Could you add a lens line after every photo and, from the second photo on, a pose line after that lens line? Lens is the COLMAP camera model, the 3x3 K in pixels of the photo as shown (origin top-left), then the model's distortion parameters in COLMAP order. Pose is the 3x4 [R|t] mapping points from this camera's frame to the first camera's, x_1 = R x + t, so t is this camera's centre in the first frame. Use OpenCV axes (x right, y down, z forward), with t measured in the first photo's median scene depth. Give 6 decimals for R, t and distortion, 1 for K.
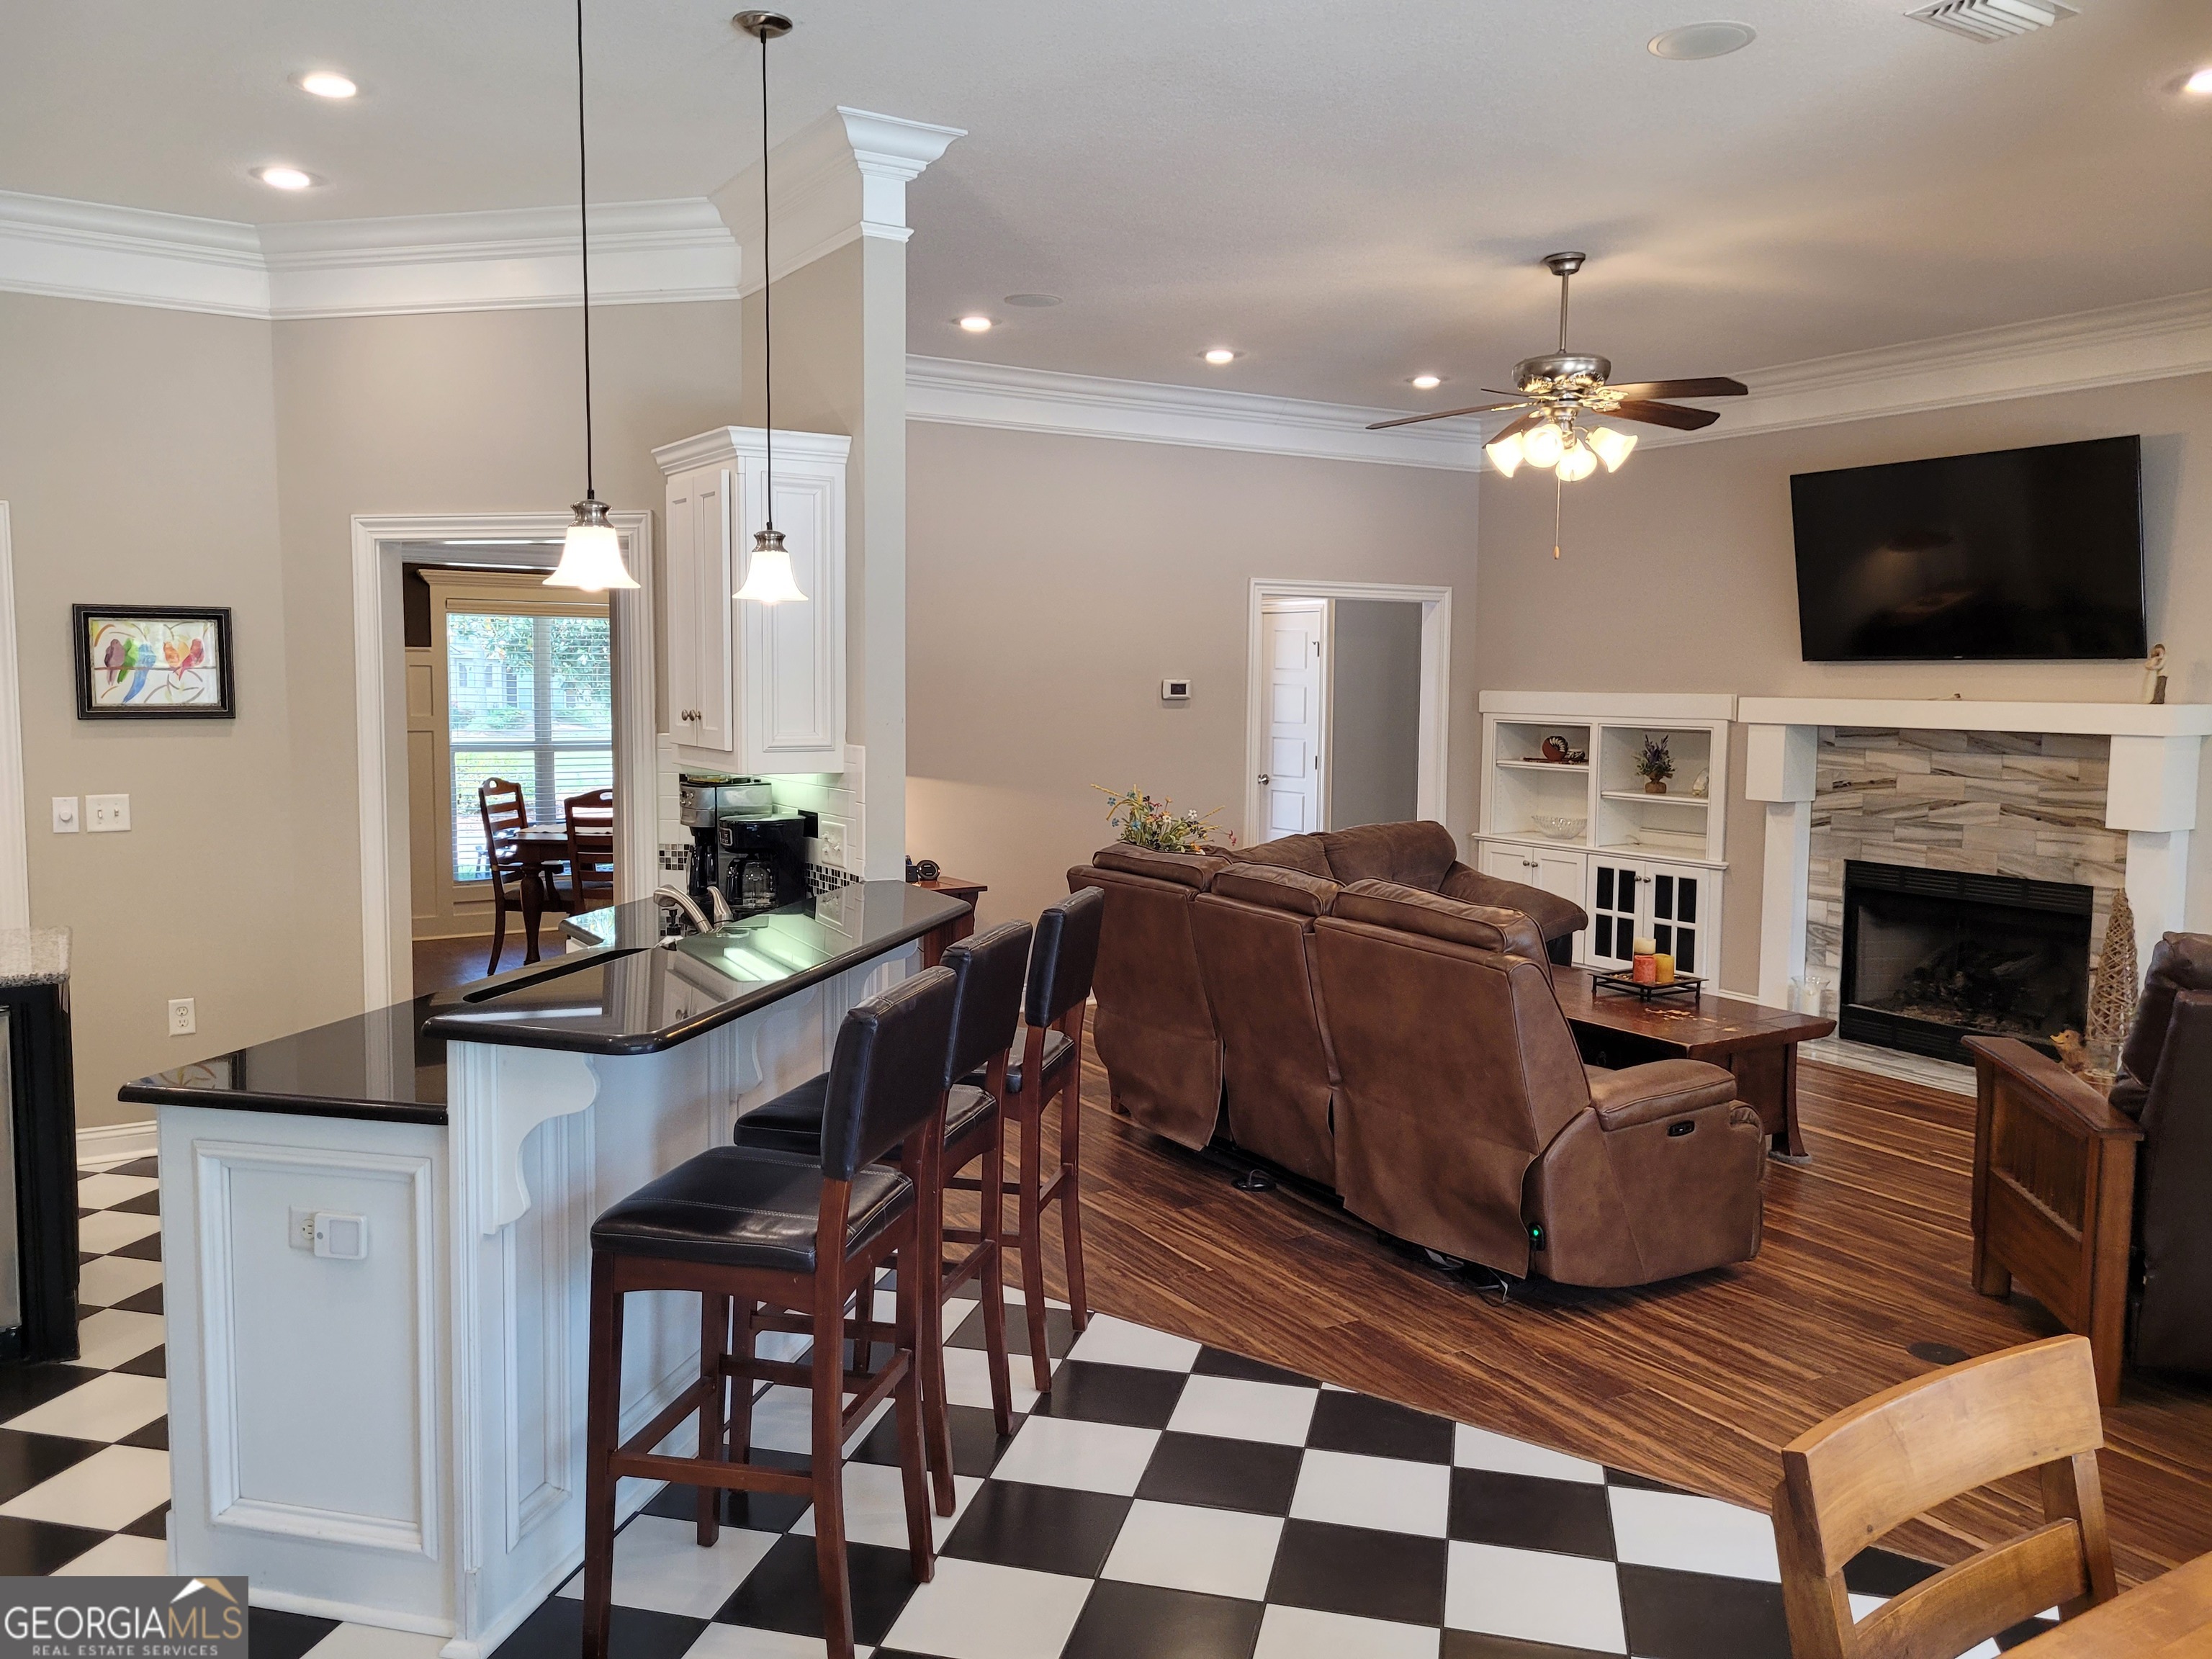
lens RADIAL K [[1665.6, 0, 1091.5], [0, 1665.6, 806.2], [0, 0, 1]] dist [0.057571, -0.047979]
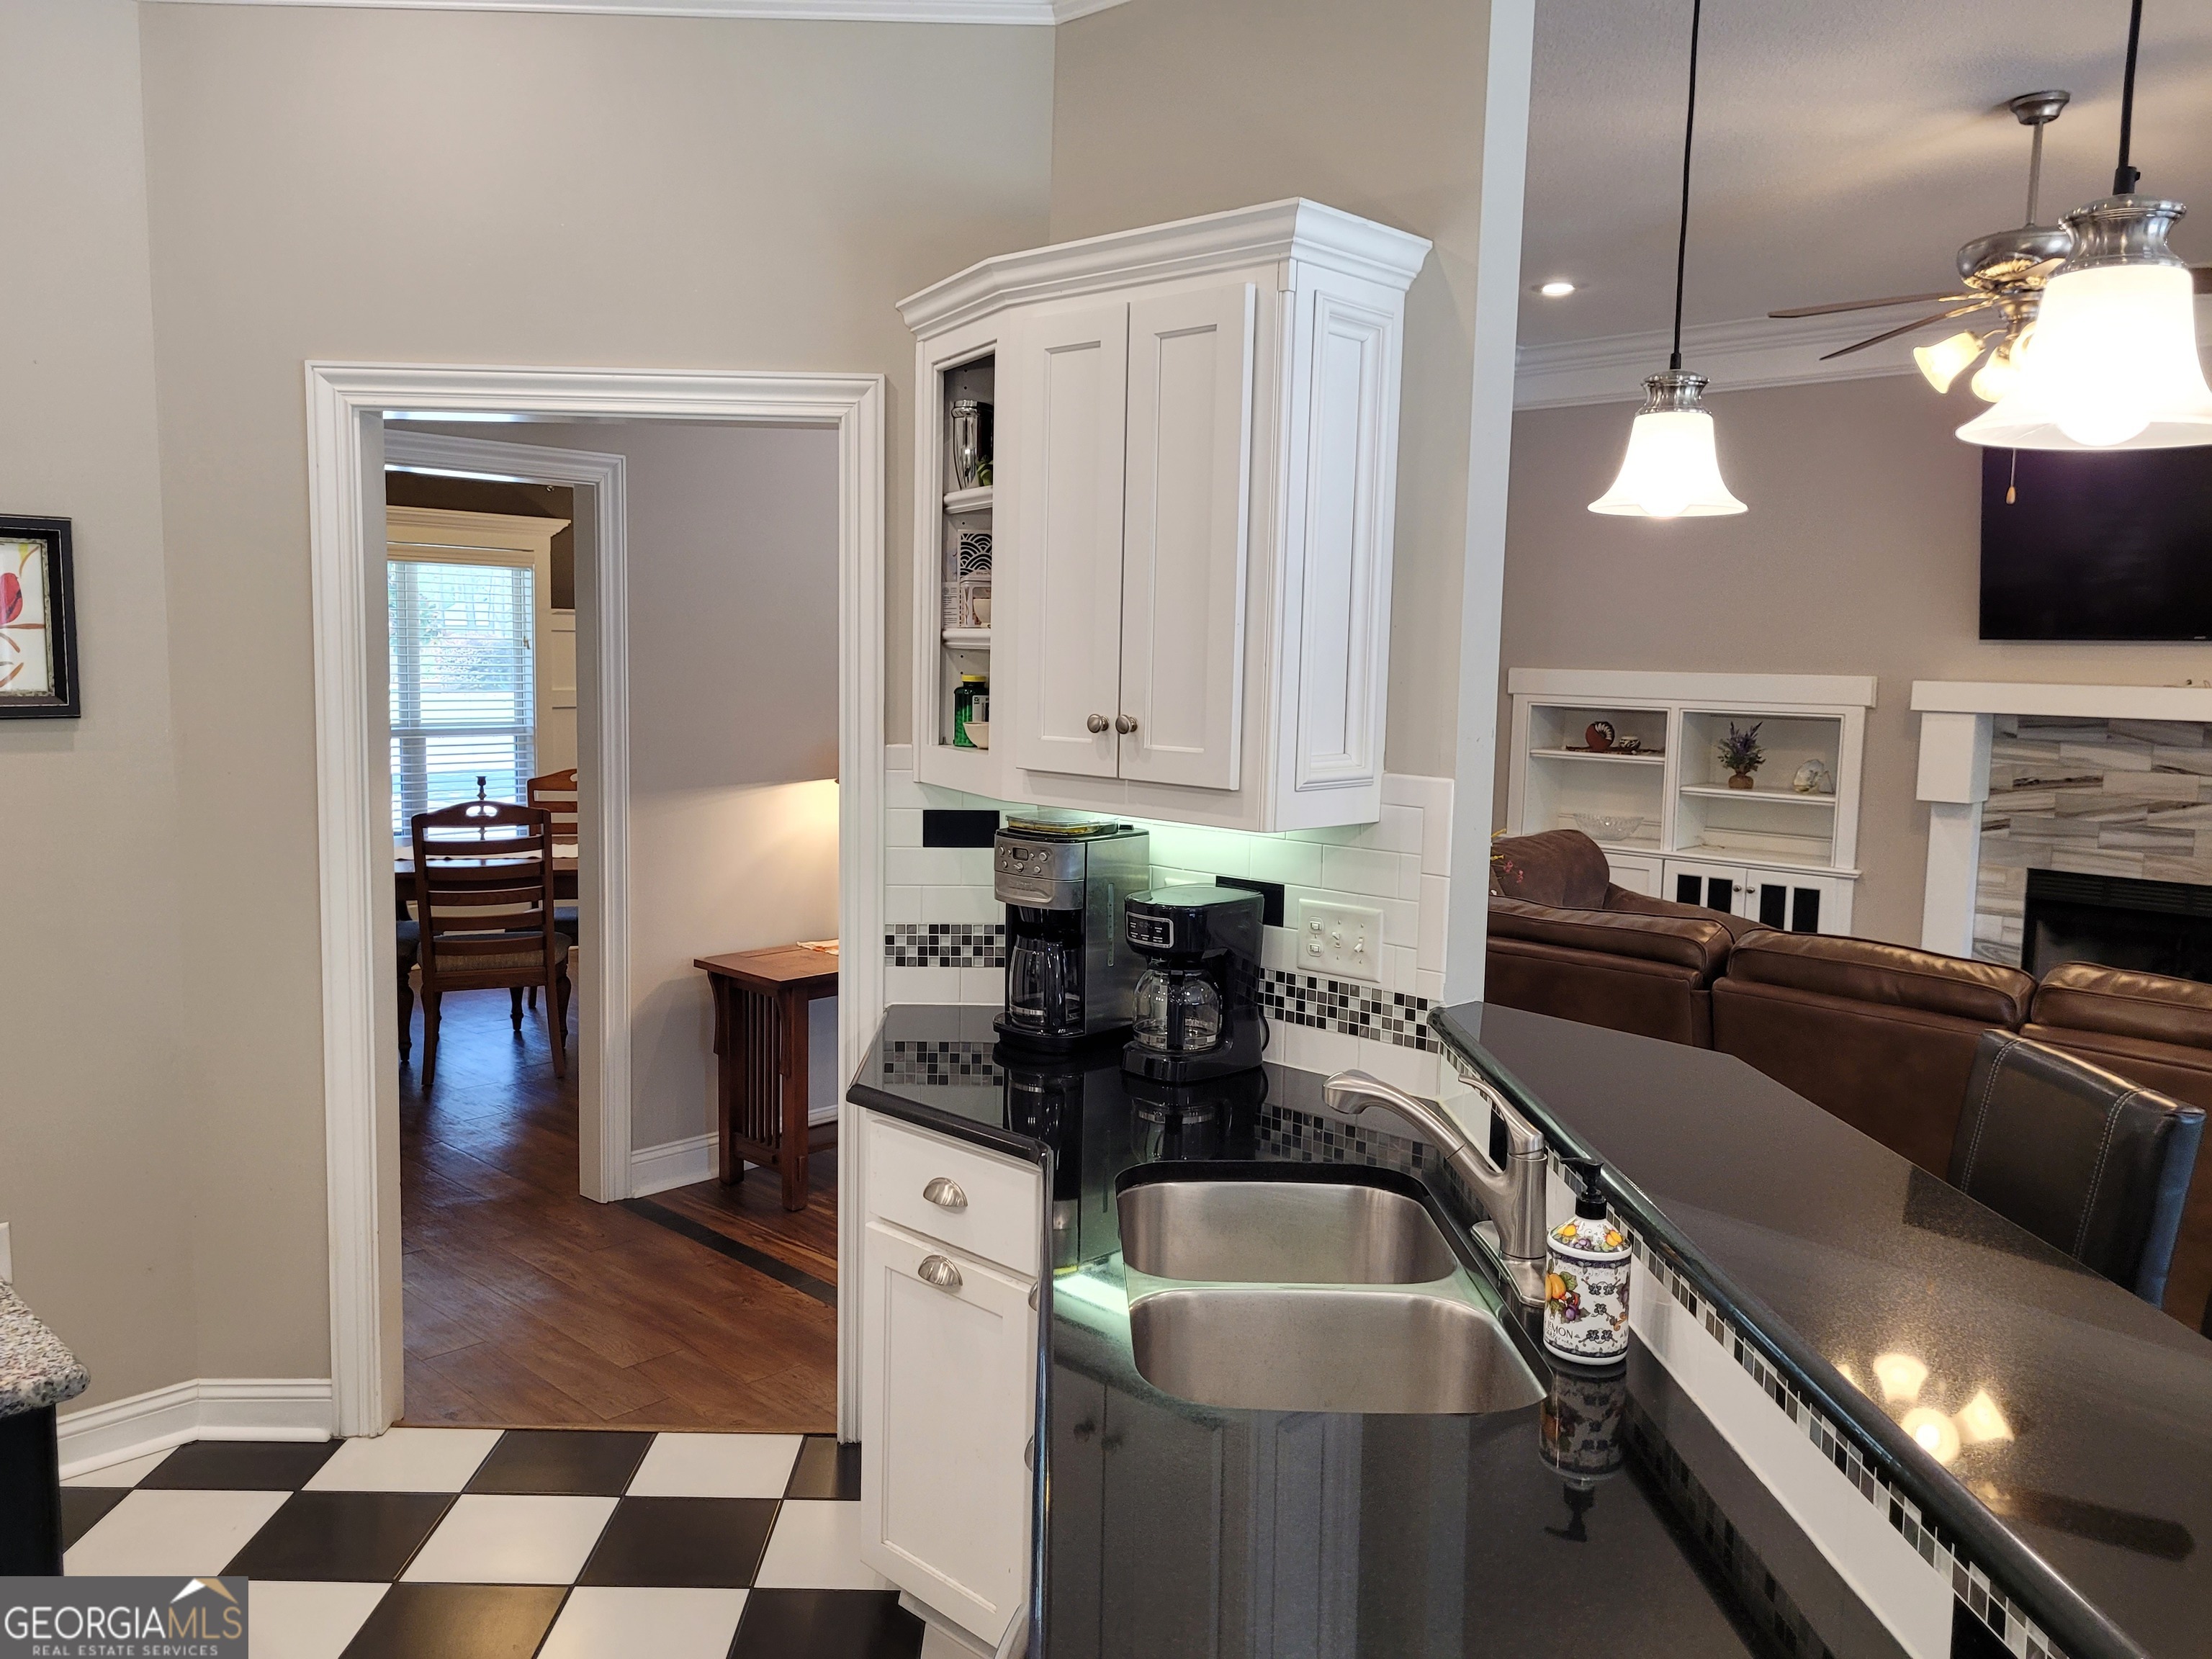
lens RADIAL K [[1665.6, 0, 1091.5], [0, 1665.6, 806.2], [0, 0, 1]] dist [0.057571, -0.047979]
pose [[0.968279, -0.013608, 0.249502, -0.239177], [0.008309, 0.999717, 0.022278, -0.024022], [-0.249734, -0.019499, 0.968118, 0.276574]]
